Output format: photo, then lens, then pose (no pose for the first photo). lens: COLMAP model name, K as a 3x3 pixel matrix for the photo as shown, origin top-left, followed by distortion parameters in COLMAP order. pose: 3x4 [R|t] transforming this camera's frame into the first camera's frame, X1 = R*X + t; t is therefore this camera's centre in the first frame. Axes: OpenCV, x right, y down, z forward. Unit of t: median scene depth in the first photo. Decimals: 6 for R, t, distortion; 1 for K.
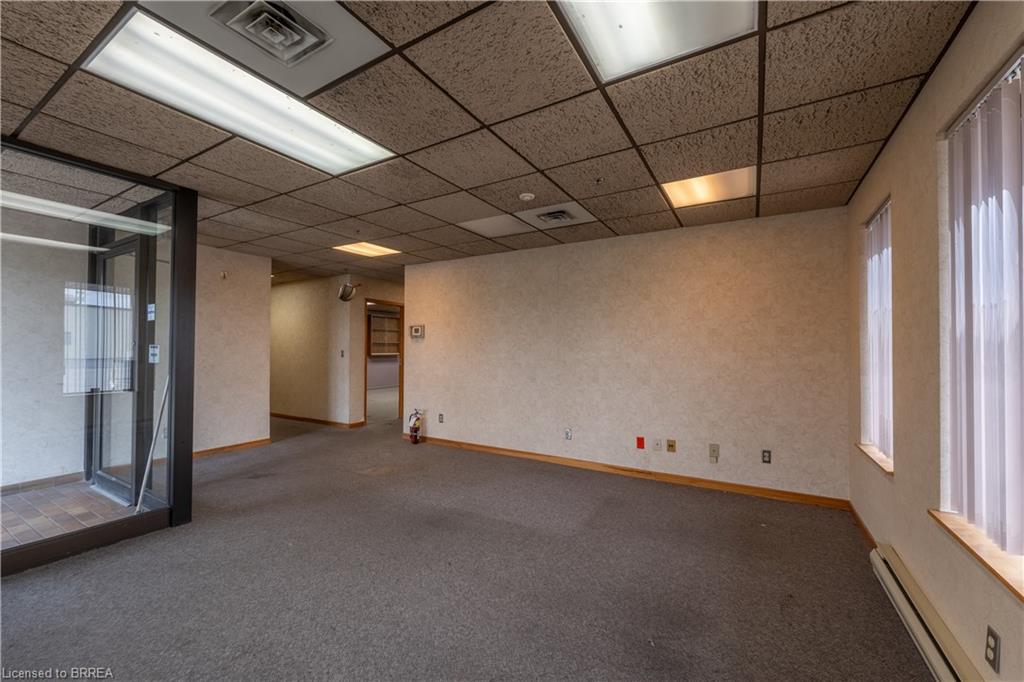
lens RADIAL K [[409.8, 0, 509.9], [0, 409.8, 341.9], [0, 0, 1]] dist [-0.001713, 0.000009]
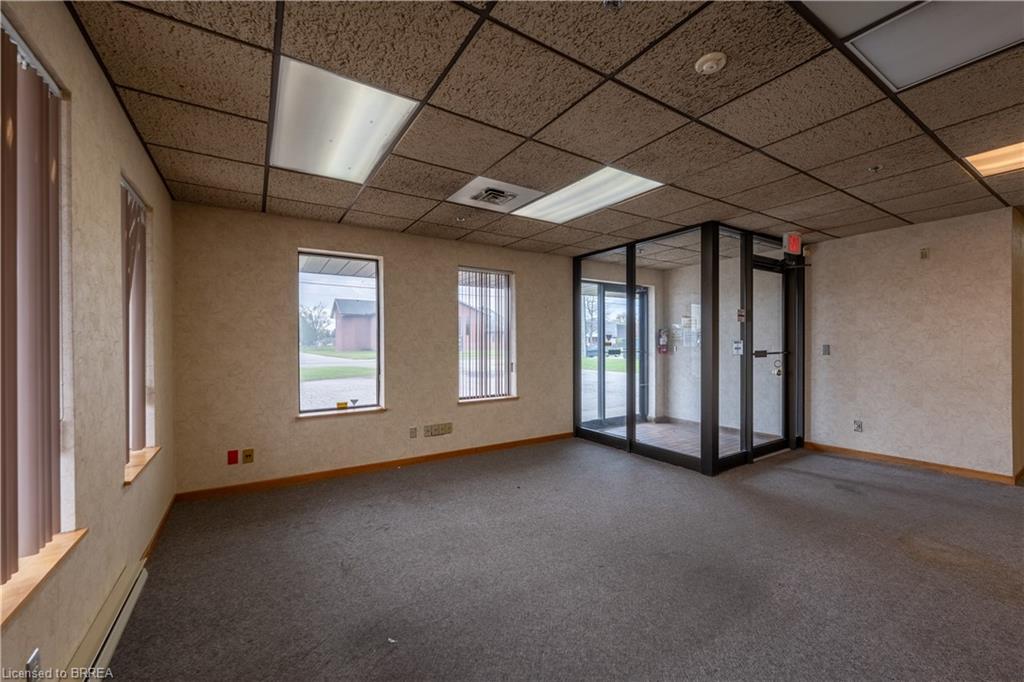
lens RADIAL K [[409.8, 0, 518.5], [0, 409.8, 341.7], [0, 0, 1]] dist [-0.001713, 0.000009]
pose [[-0.442958, -0.007216, -0.896513, 0.599171], [0.017190, 0.999715, -0.016540, 0.019502], [0.896377, -0.022738, -0.442708, 0.938584]]
